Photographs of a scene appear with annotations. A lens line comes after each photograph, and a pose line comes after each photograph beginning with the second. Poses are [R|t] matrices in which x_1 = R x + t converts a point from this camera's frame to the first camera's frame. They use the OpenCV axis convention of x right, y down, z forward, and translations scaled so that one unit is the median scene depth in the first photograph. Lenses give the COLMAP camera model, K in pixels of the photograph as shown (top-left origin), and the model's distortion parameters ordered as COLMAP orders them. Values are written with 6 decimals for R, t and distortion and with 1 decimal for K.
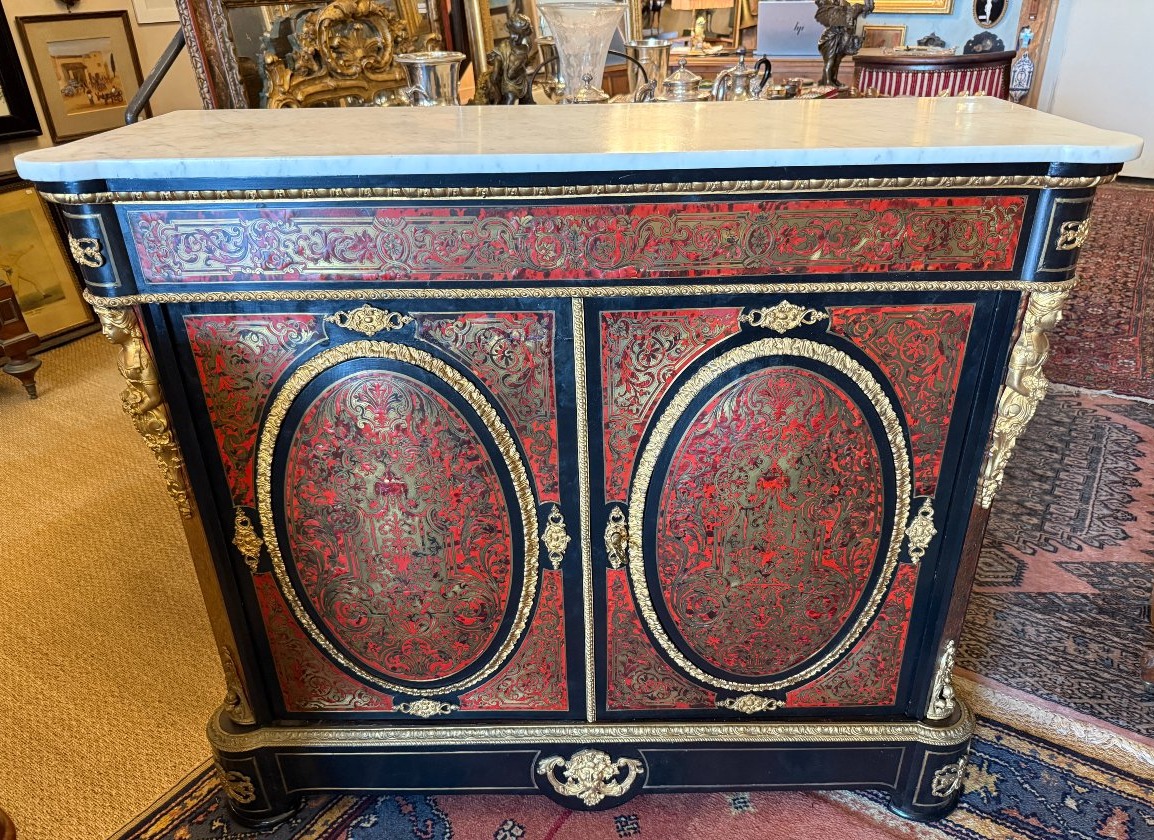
lens RADIAL K [[840.2, 0, 589.0], [0, 840.2, 454.3], [0, 0, 1]] dist [0.012991, -0.047464]
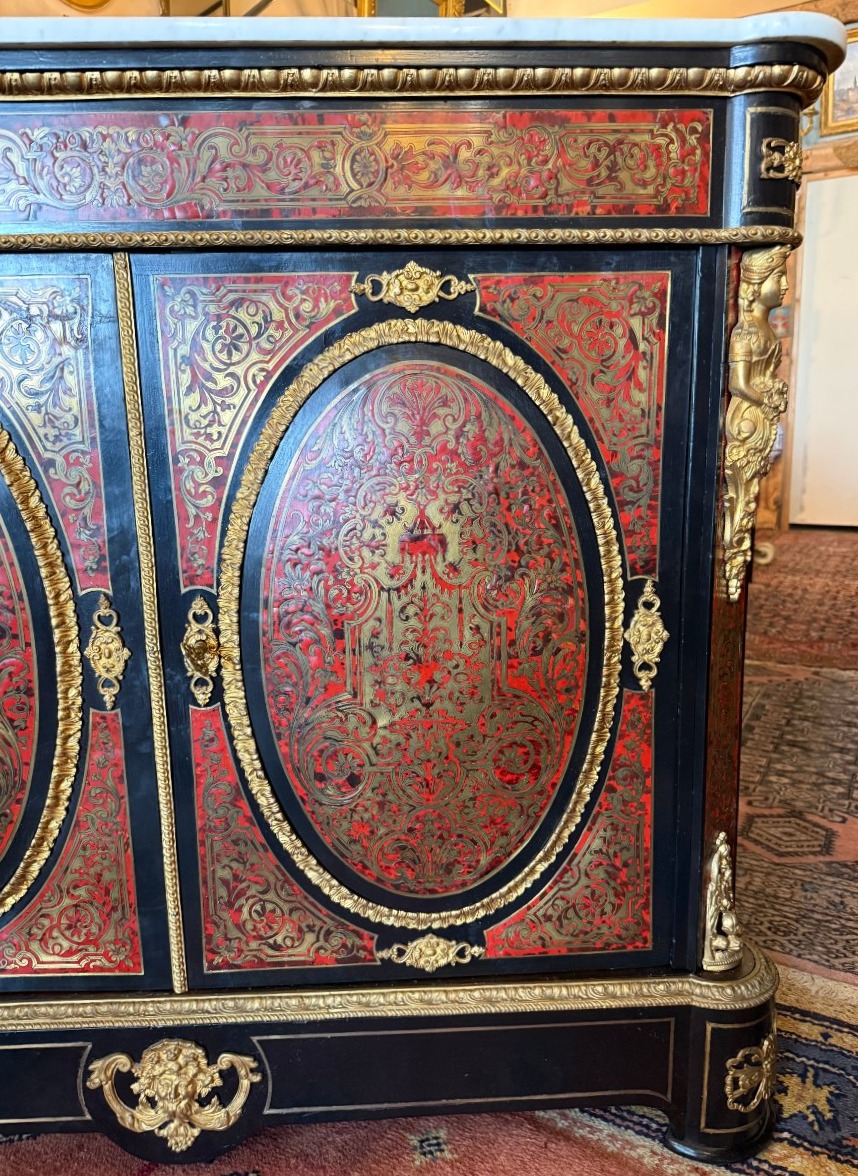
lens RADIAL K [[856.2, 0, 435.3], [0, 856.2, 586.5], [0, 0, 1]] dist [0.012991, -0.047464]
pose [[0.998562, -0.002819, 0.053526, 0.163164], [0.019616, 0.948560, -0.315988, 0.241117], [-0.049882, 0.316584, 0.947252, 0.295375]]
